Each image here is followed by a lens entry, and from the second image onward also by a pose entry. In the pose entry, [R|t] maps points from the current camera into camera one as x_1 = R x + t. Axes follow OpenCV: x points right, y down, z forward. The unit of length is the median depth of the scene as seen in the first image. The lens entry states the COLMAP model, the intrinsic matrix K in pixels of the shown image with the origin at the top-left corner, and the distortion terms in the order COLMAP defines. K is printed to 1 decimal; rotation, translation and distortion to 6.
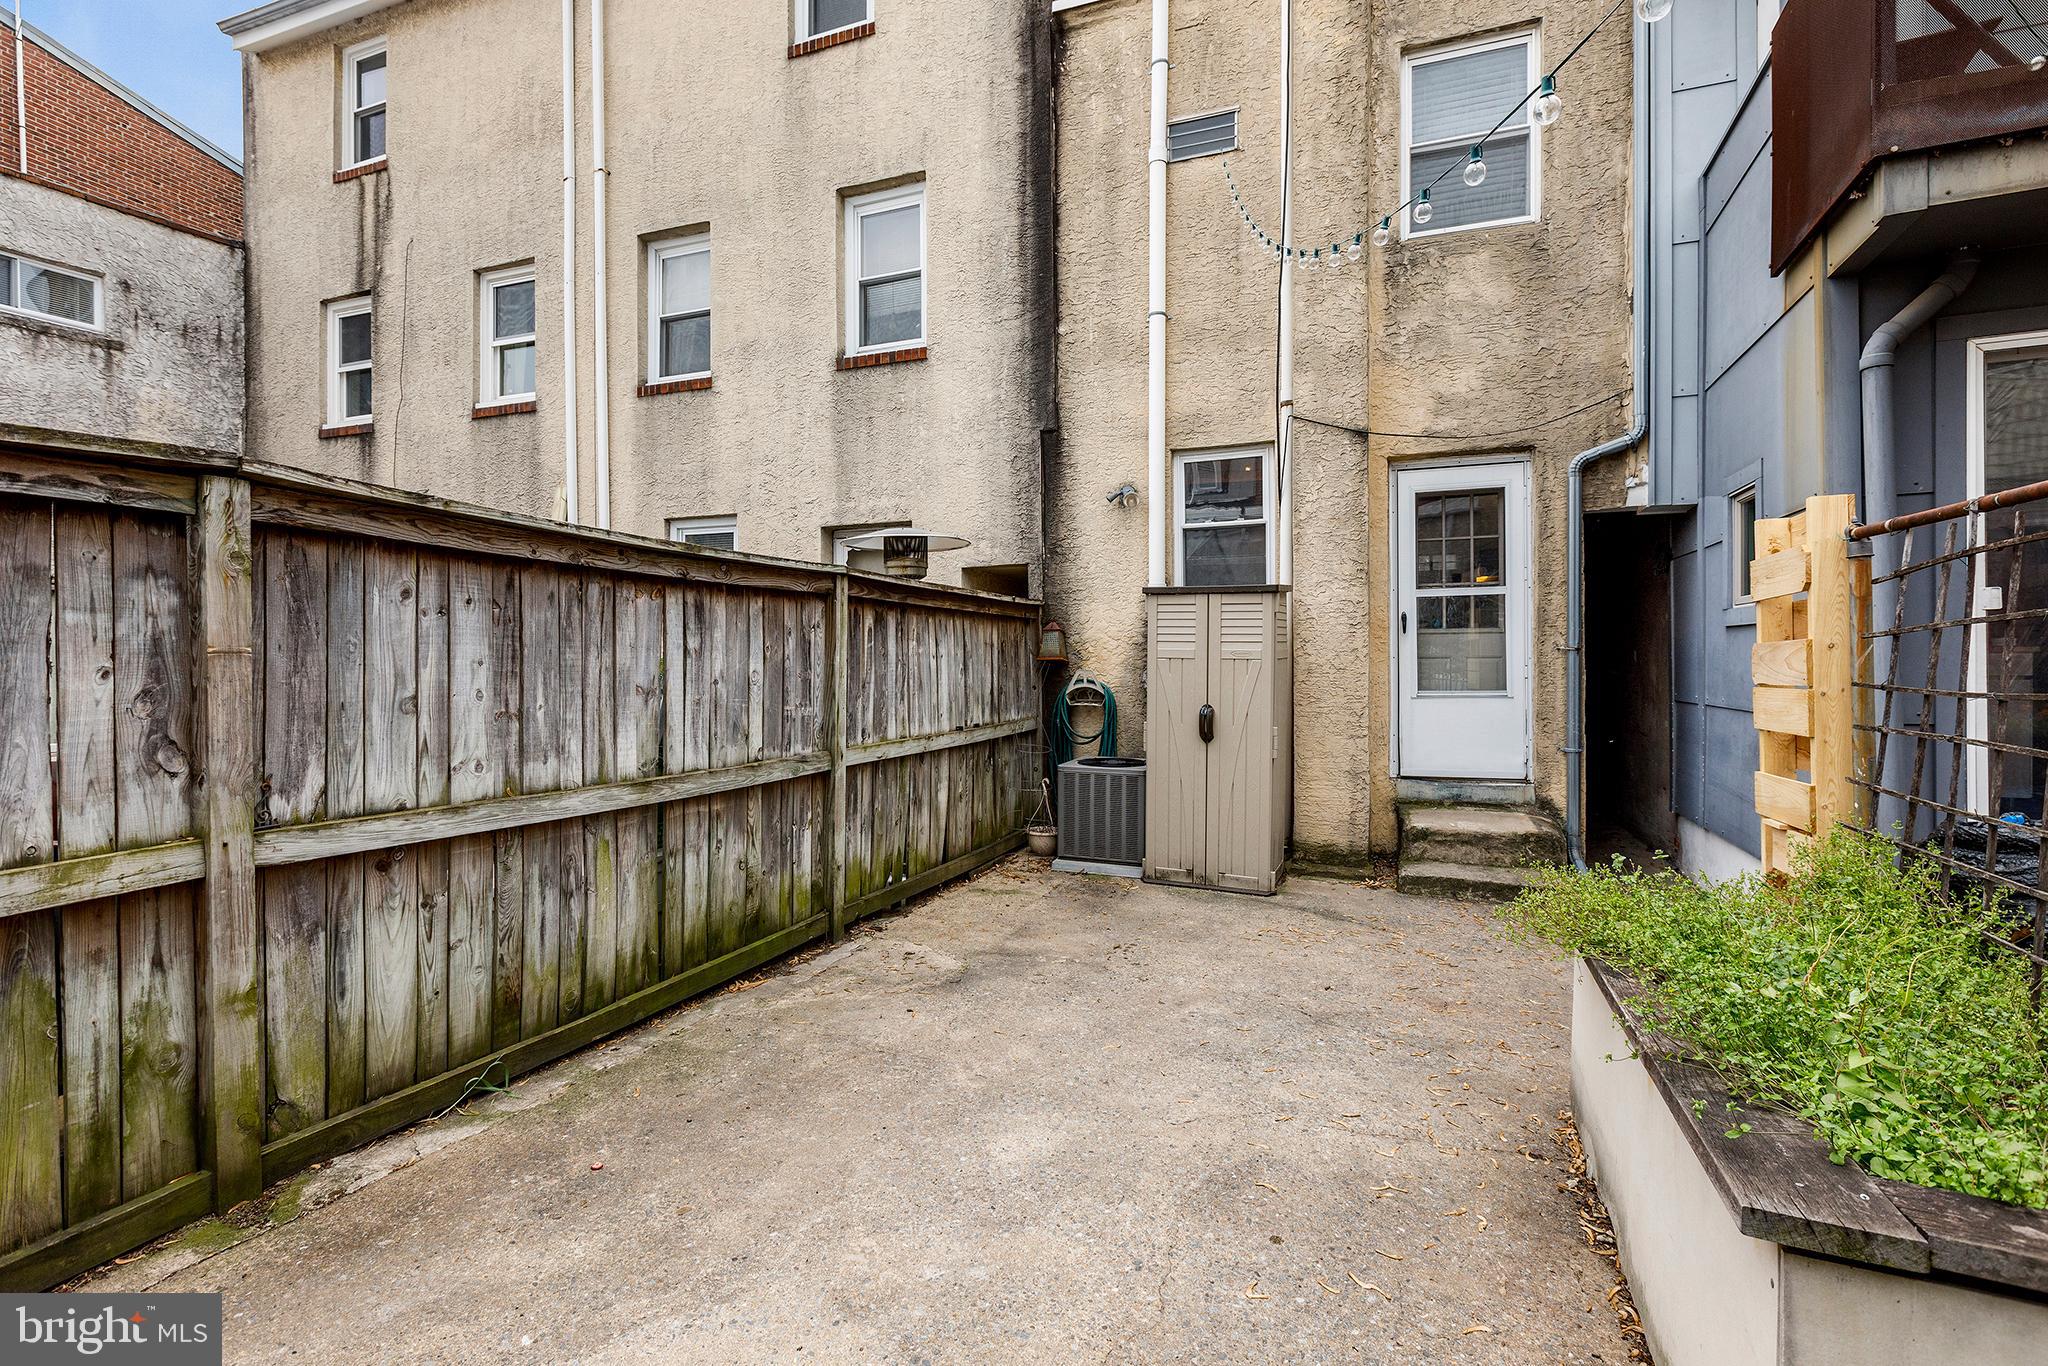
lens RADIAL K [[917.9, 0, 1004.2], [0, 917.9, 662.5], [0, 0, 1]] dist [0.001124, -0.001390]
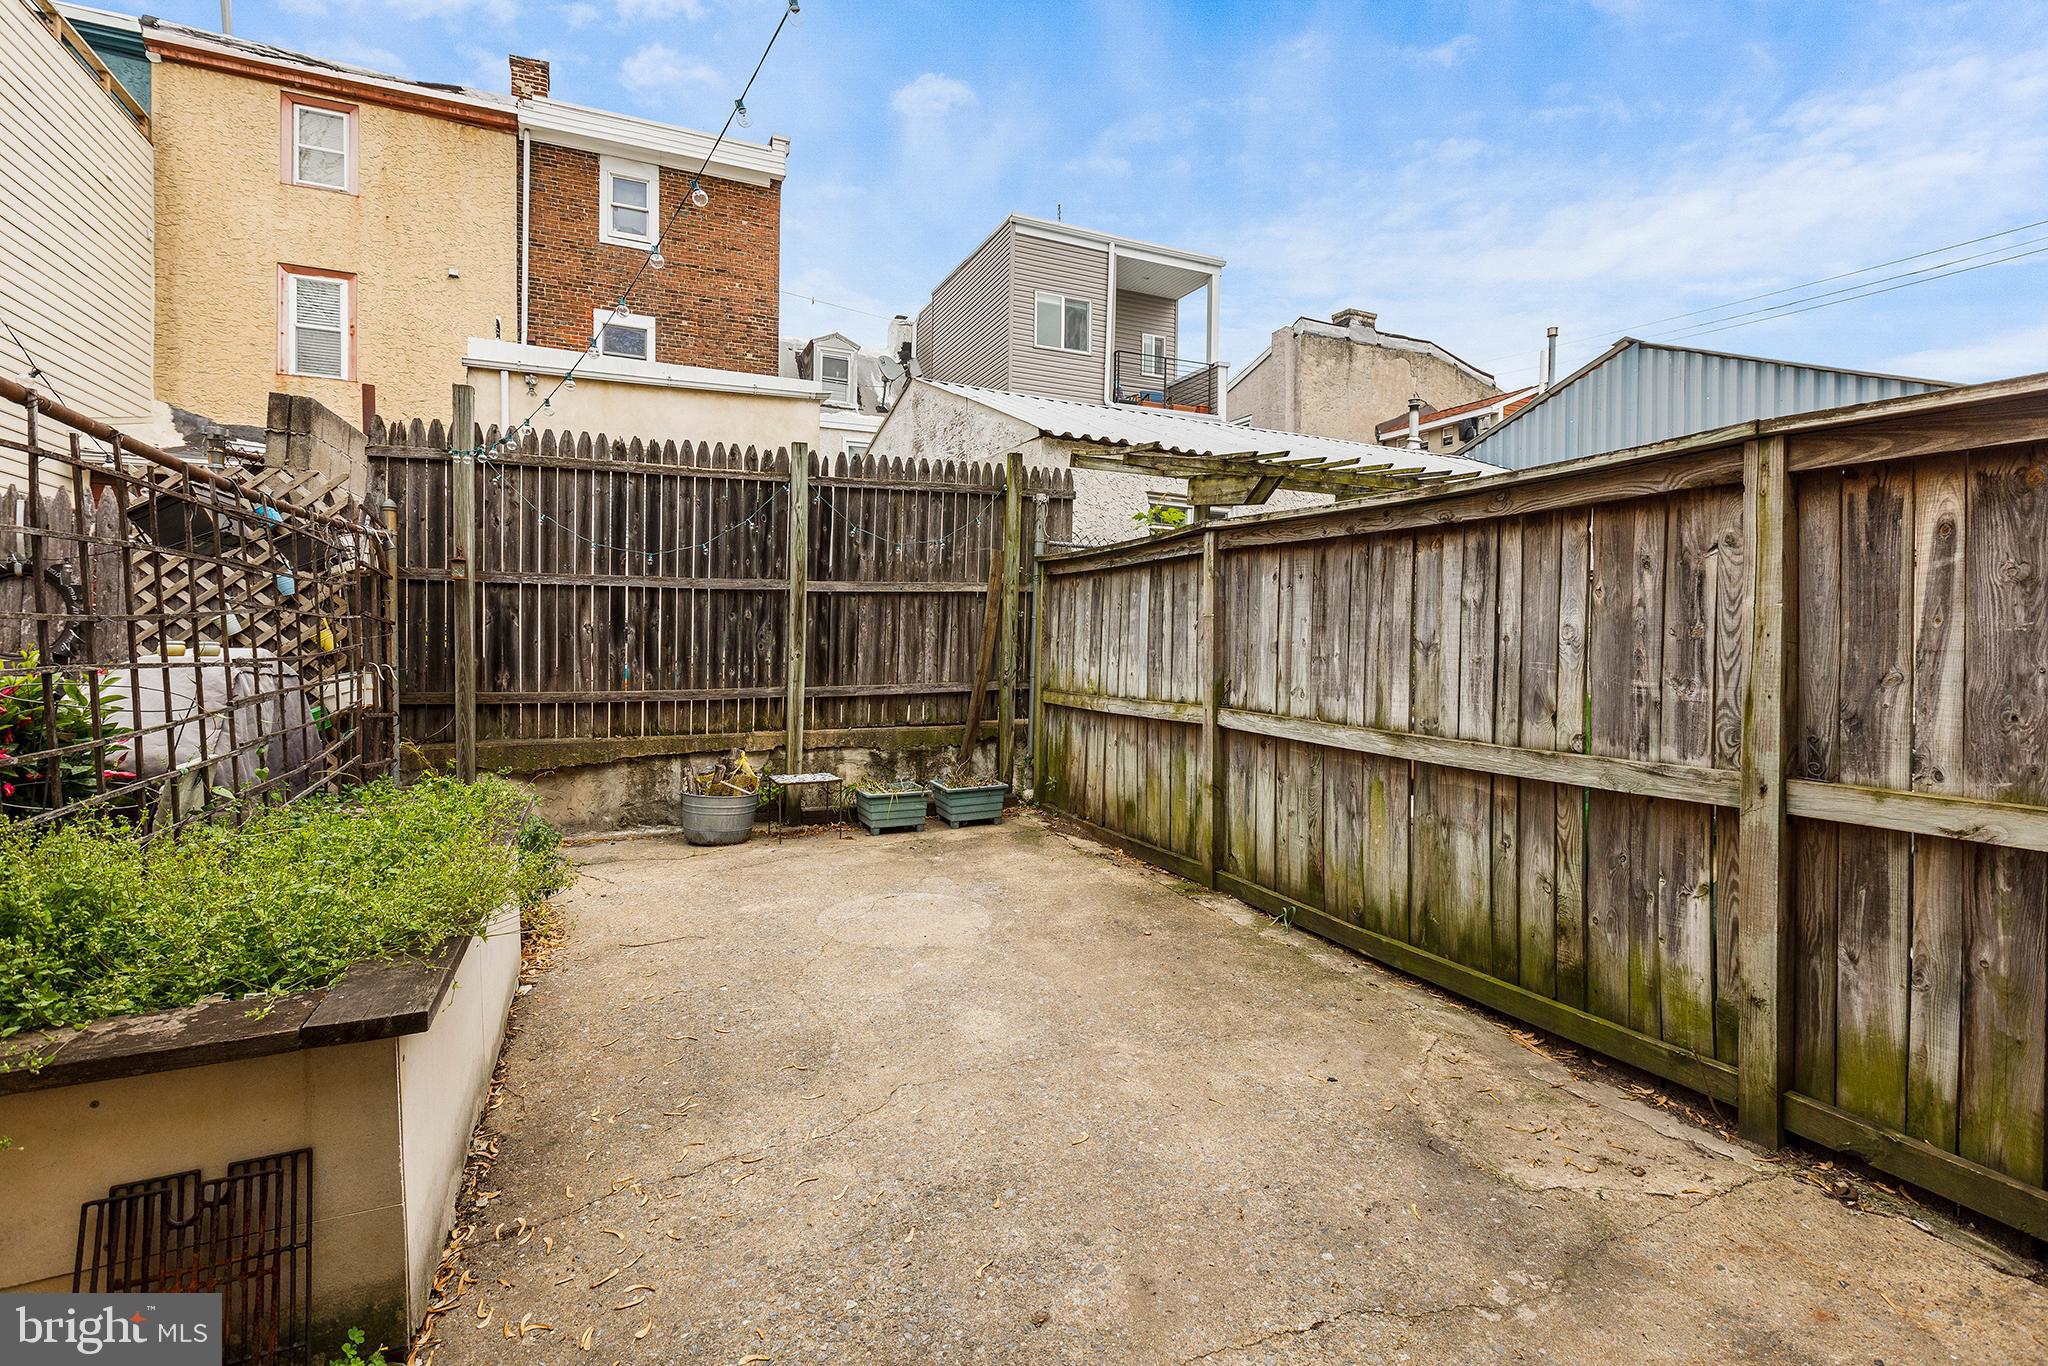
lens RADIAL K [[917.9, 0, 1004.2], [0, 917.9, 662.5], [0, 0, 1]] dist [0.001124, -0.001390]
pose [[-0.677423, 0.012242, -0.735492, 0.682114], [-0.009794, 0.999623, 0.025659, 0.030021], [0.735528, 0.024585, -0.677048, 1.439868]]
